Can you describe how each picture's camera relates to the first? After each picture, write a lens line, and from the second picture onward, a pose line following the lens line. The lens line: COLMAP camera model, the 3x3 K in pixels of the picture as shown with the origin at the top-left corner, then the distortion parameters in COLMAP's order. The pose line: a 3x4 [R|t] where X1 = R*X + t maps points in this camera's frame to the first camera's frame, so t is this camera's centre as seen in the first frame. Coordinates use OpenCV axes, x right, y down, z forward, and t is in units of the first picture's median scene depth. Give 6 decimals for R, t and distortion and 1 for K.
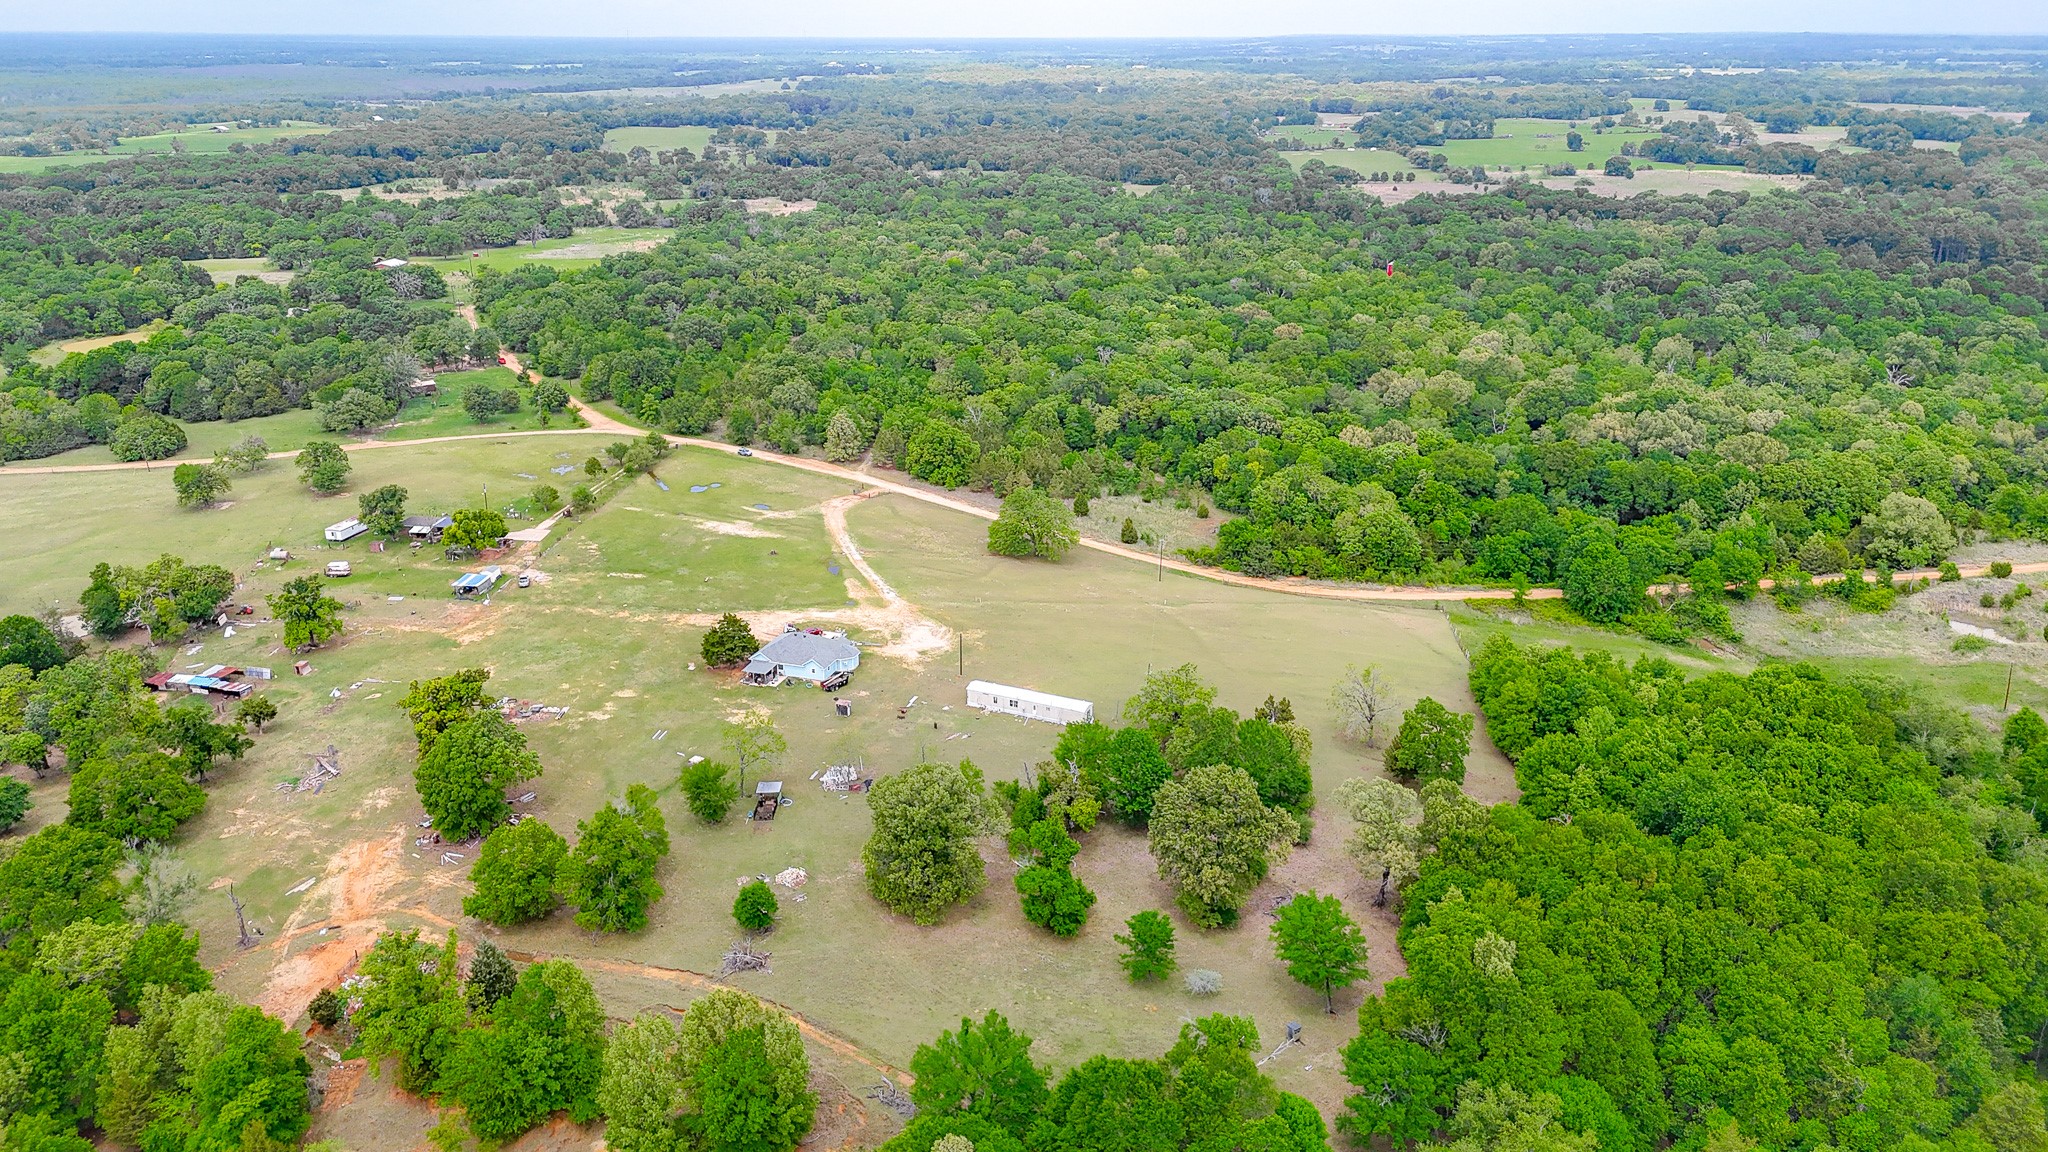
lens RADIAL K [[1515.3, 0, 1018.0], [0, 1515.3, 576.1], [0, 0, 1]] dist [0.073256, -0.070044]
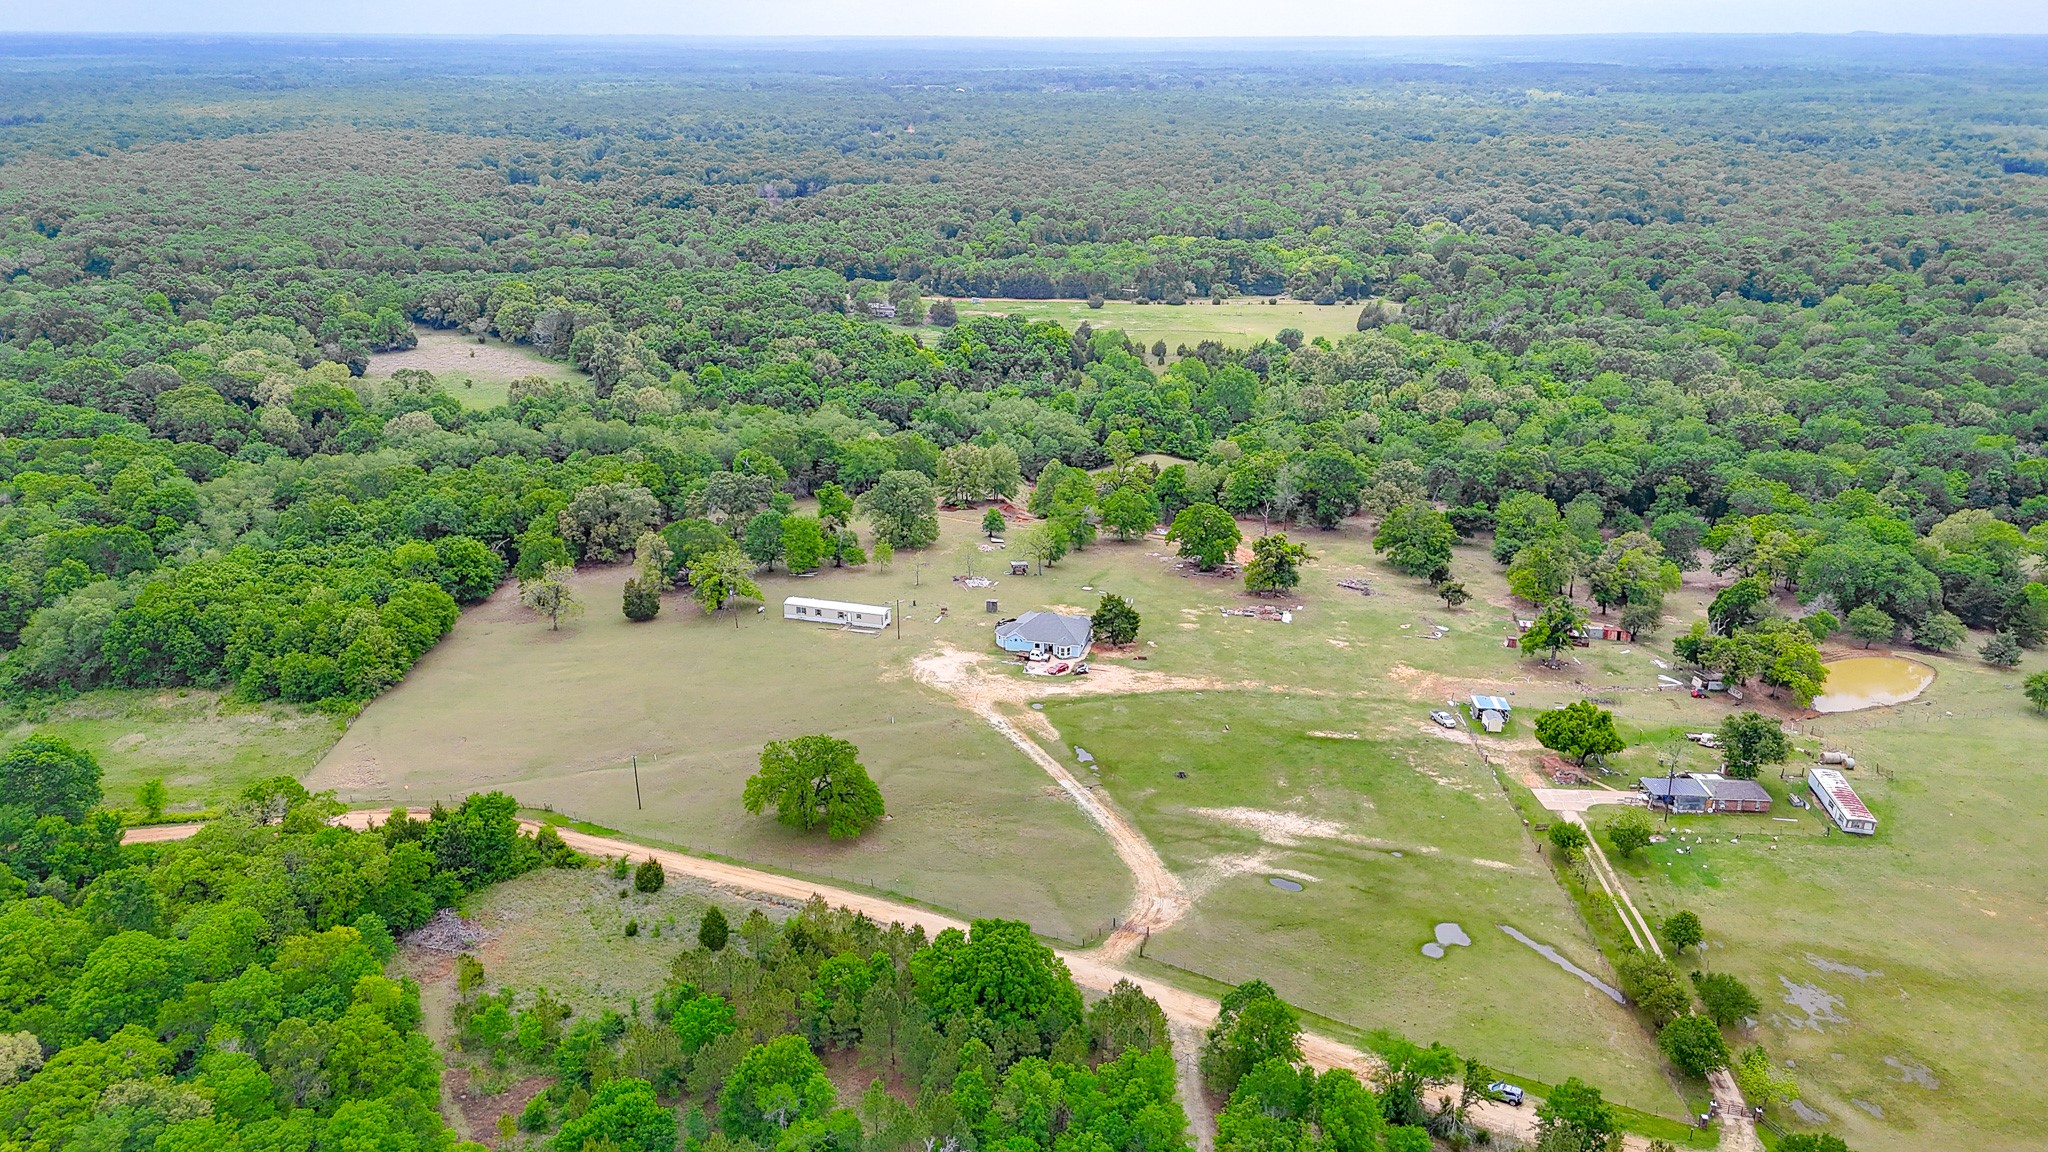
lens RADIAL K [[1520.1, 0, 1025.4], [0, 1520.1, 575.0], [0, 0, 1]] dist [0.075200, -0.073861]
pose [[-0.995287, 0.029000, -0.092540, -0.021323], [-0.035979, 0.775717, 0.630054, -0.499302], [0.090057, 0.630414, -0.771017, 1.373244]]
